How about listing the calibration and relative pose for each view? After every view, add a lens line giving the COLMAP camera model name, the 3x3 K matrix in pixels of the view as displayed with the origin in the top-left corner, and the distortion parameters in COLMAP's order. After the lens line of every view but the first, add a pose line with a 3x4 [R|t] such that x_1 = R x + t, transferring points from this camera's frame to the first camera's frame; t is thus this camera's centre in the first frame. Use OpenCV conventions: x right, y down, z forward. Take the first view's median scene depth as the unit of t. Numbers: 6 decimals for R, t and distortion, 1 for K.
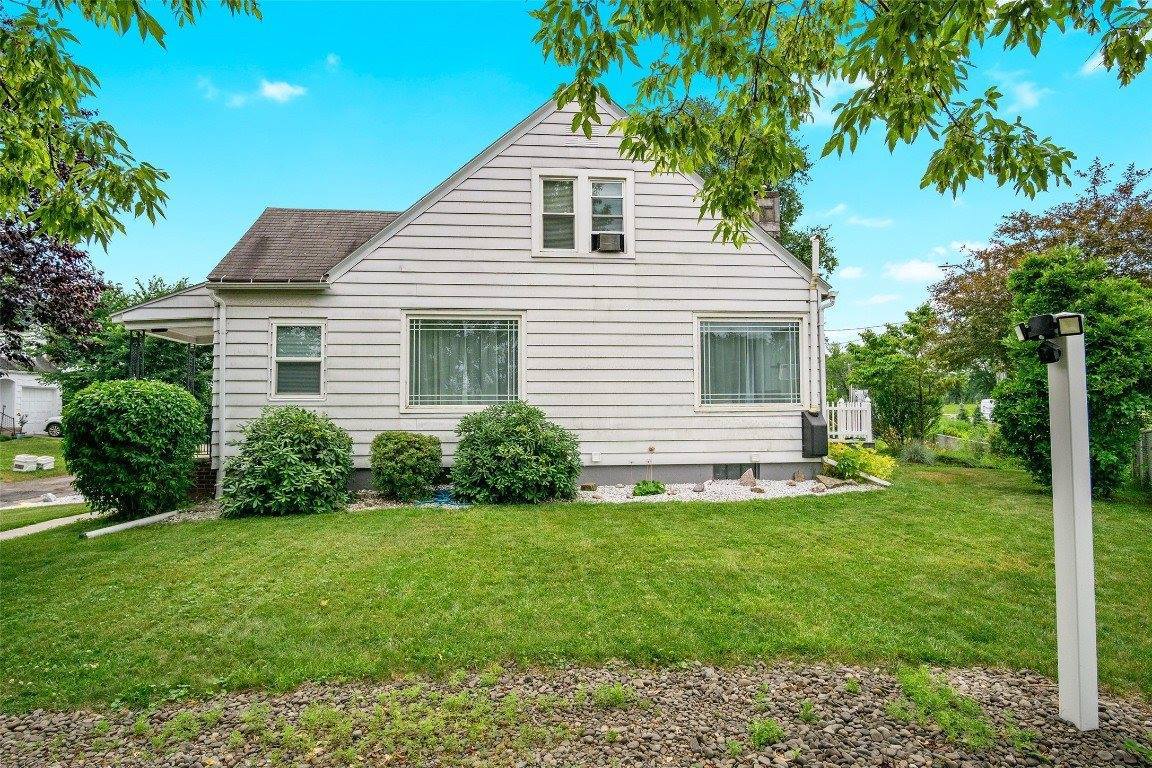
lens RADIAL K [[621.3, 0, 575.6], [0, 621.3, 383.3], [0, 0, 1]] dist [-0.022923, -0.001701]
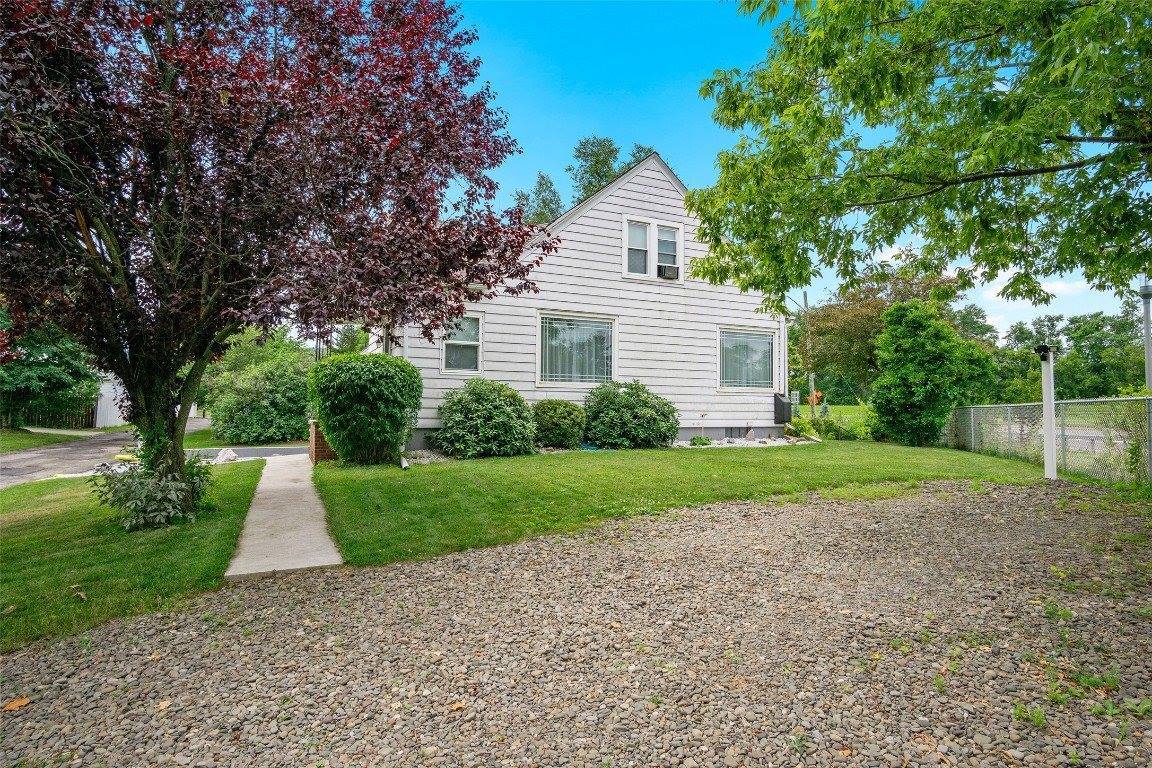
lens RADIAL K [[621.3, 0, 577.3], [0, 621.3, 385.1], [0, 0, 1]] dist [-0.022923, -0.001701]
pose [[0.937788, 0.026891, 0.346164, -0.633009], [-0.029240, 0.999571, 0.001564, 0.037767], [-0.345974, -0.011589, 0.938173, -0.271767]]
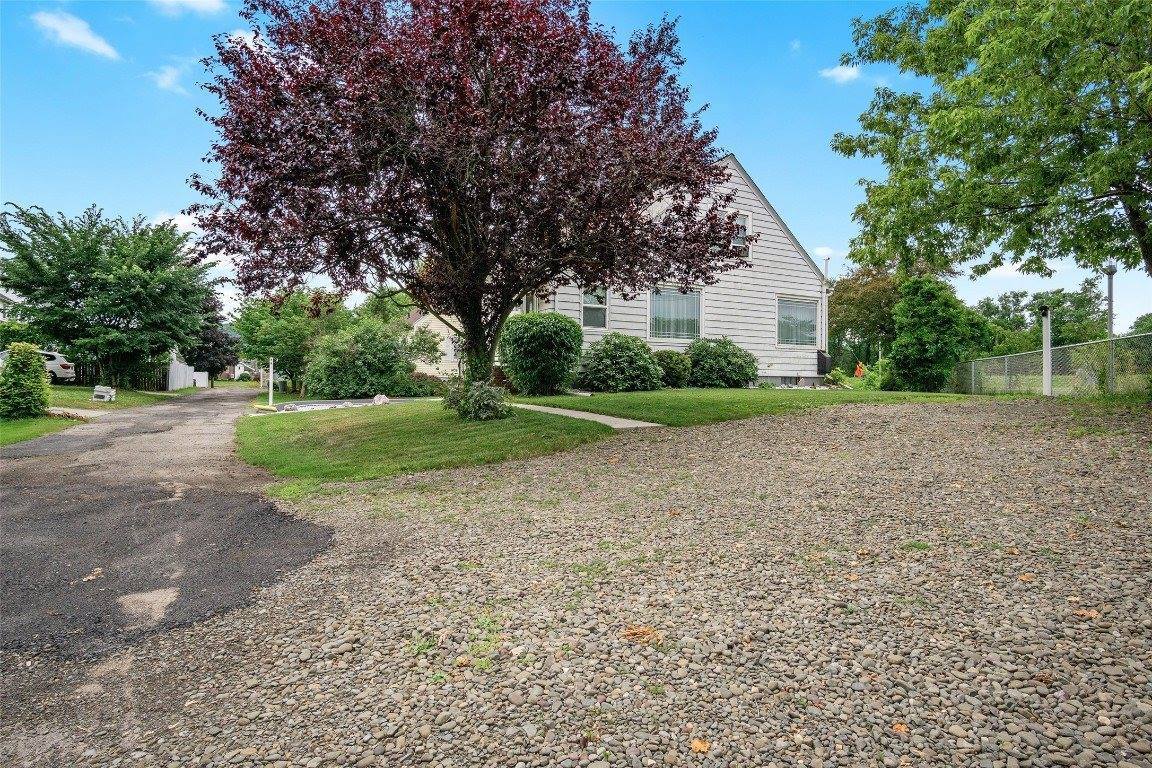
lens RADIAL K [[621.3, 0, 576.4], [0, 621.3, 387.4], [0, 0, 1]] dist [-0.022923, -0.001701]
pose [[0.921638, 0.009670, 0.387929, -1.070451], [-0.028518, 0.998674, 0.042858, 0.101322], [-0.387000, -0.050563, 0.920692, -0.475231]]
